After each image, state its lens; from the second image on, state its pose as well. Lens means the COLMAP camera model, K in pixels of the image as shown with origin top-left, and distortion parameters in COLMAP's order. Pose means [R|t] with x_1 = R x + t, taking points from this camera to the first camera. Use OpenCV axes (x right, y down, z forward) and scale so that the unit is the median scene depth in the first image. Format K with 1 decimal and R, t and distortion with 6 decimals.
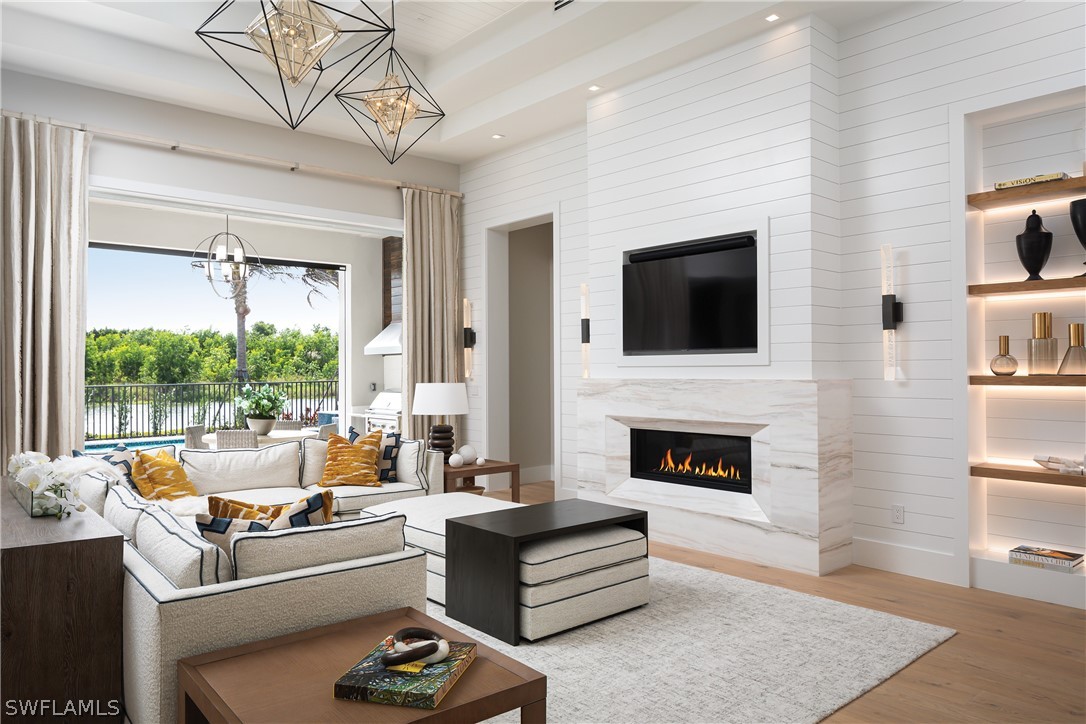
lens RADIAL K [[730.6, 0, 543.0], [0, 730.6, 362.0], [0, 0, 1]] dist [-0.005173, -0.001401]
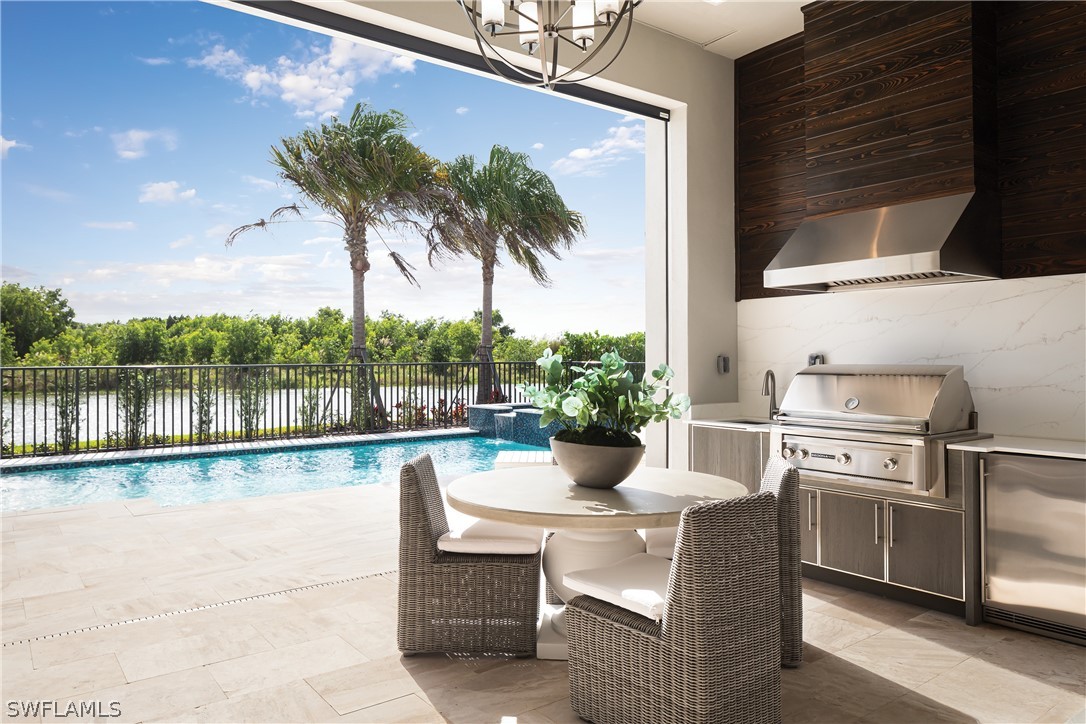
lens RADIAL K [[709.3, 0, 543.0], [0, 709.3, 362.0], [0, 0, 1]] dist [0.000576, -0.000380]
pose [[0.997925, 0.006314, -0.064076, -0.172422], [-0.005458, 0.999894, 0.013520, 0.014604], [0.064154, -0.013142, 0.997853, 0.283588]]
